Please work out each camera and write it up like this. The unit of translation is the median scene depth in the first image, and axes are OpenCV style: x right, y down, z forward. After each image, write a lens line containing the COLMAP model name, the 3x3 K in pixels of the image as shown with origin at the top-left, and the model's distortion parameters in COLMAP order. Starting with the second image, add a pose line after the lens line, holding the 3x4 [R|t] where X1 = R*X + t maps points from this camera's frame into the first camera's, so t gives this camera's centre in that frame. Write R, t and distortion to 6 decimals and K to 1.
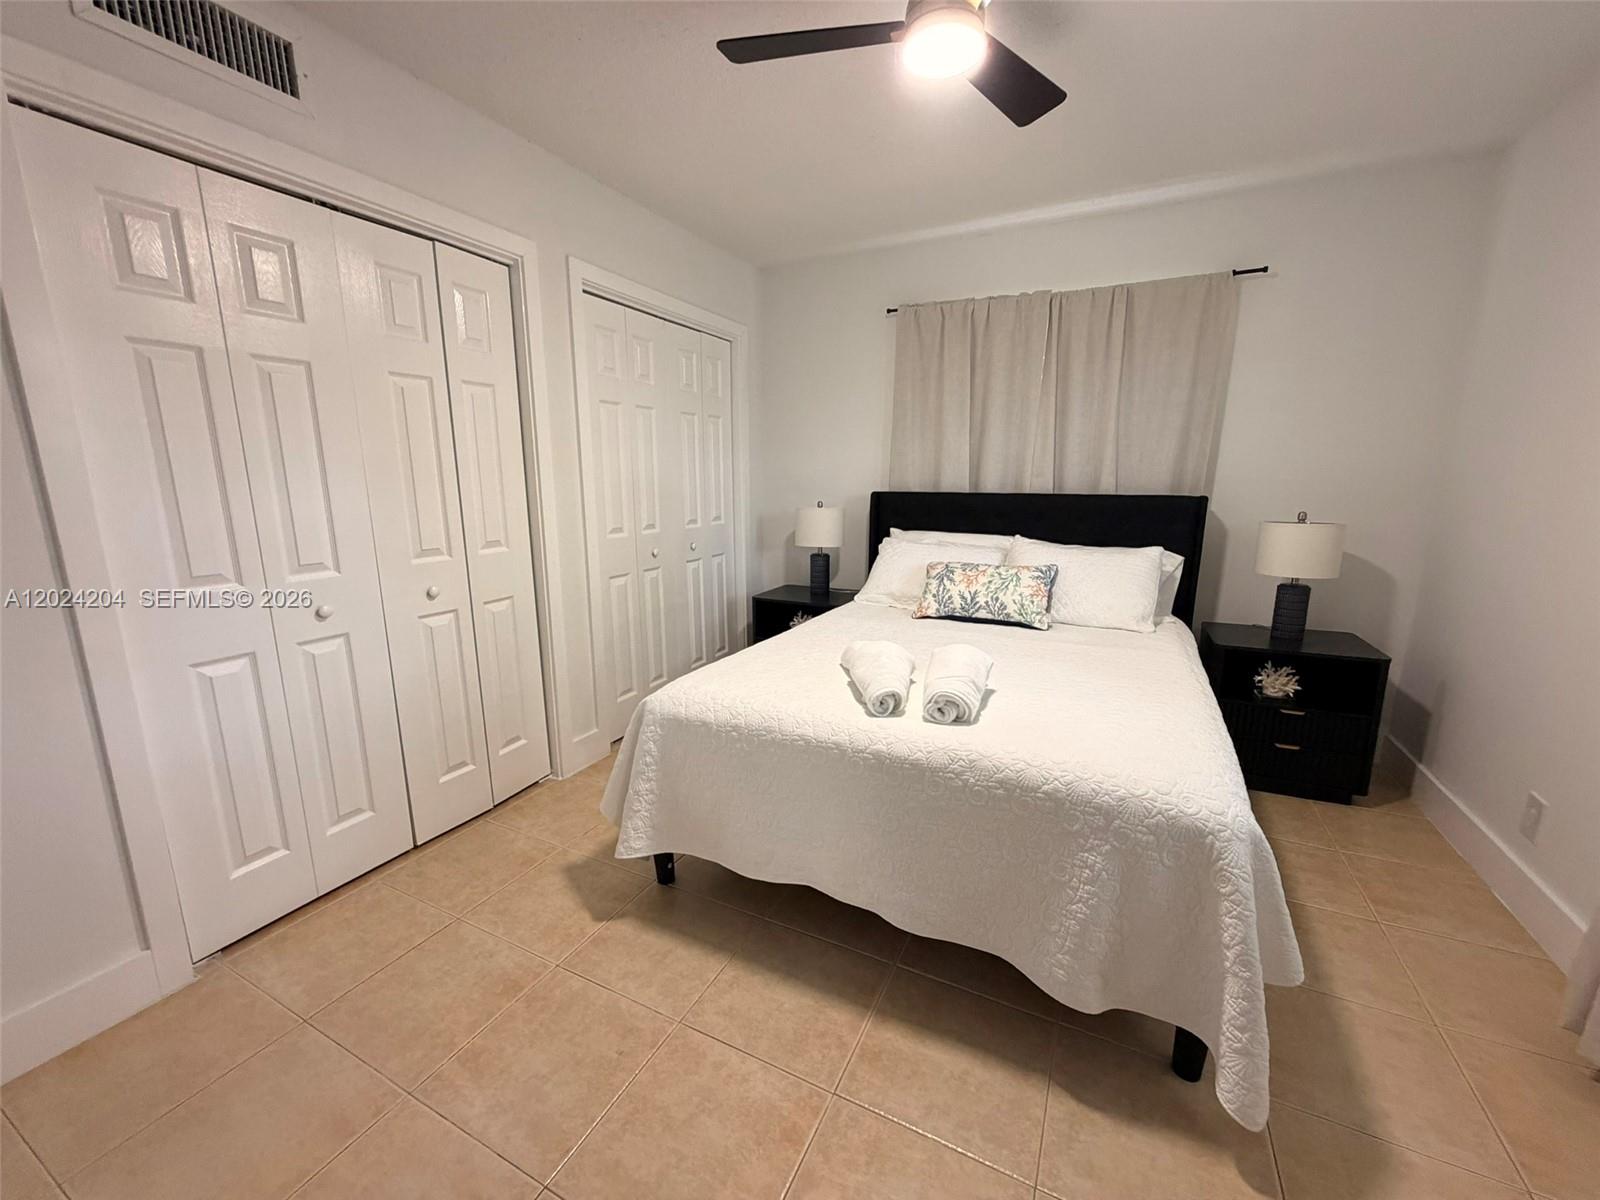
lens RADIAL K [[640.4, 0, 801.1], [0, 640.4, 604.5], [0, 0, 1]] dist [0.006092, -0.000200]
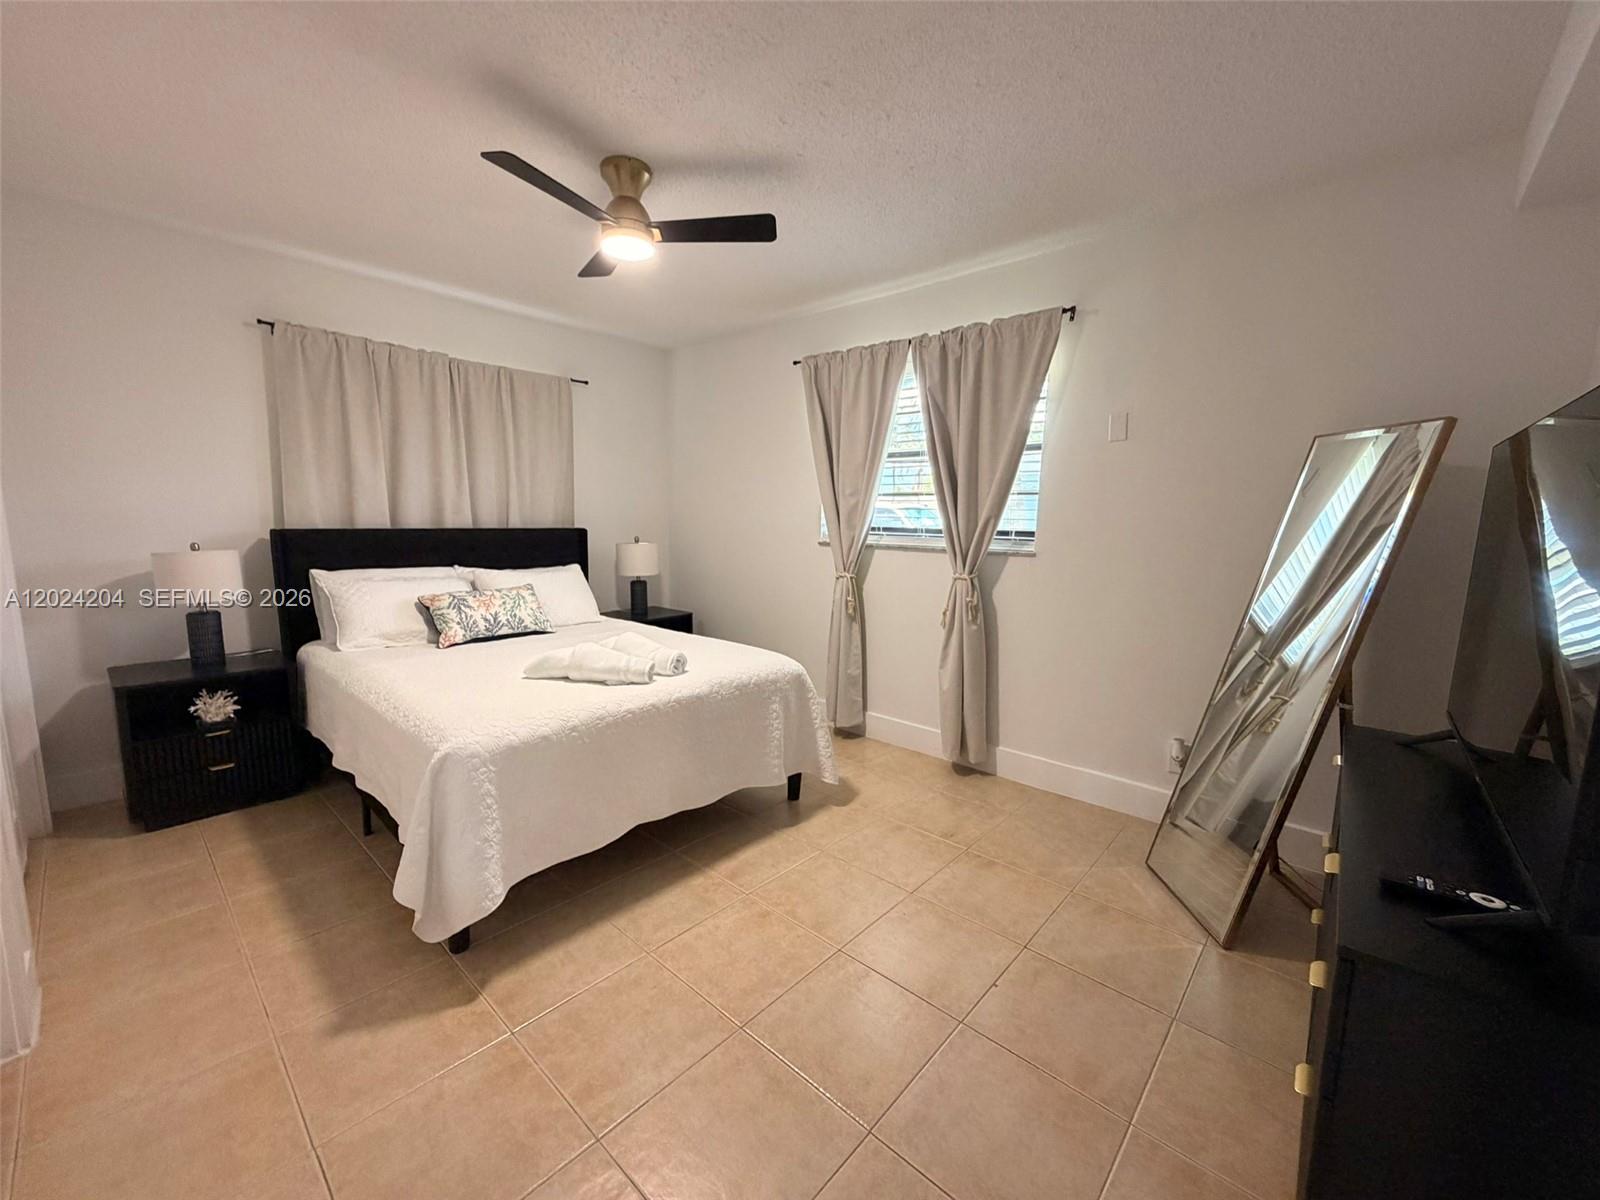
lens RADIAL K [[640.4, 0, 797.3], [0, 640.4, 596.5], [0, 0, 1]] dist [0.006092, -0.000200]
pose [[0.269915, -0.118135, 0.955610, -0.682874], [0.177475, 0.981545, 0.071213, -0.034998], [-0.946387, 0.150375, 0.285900, 0.151933]]
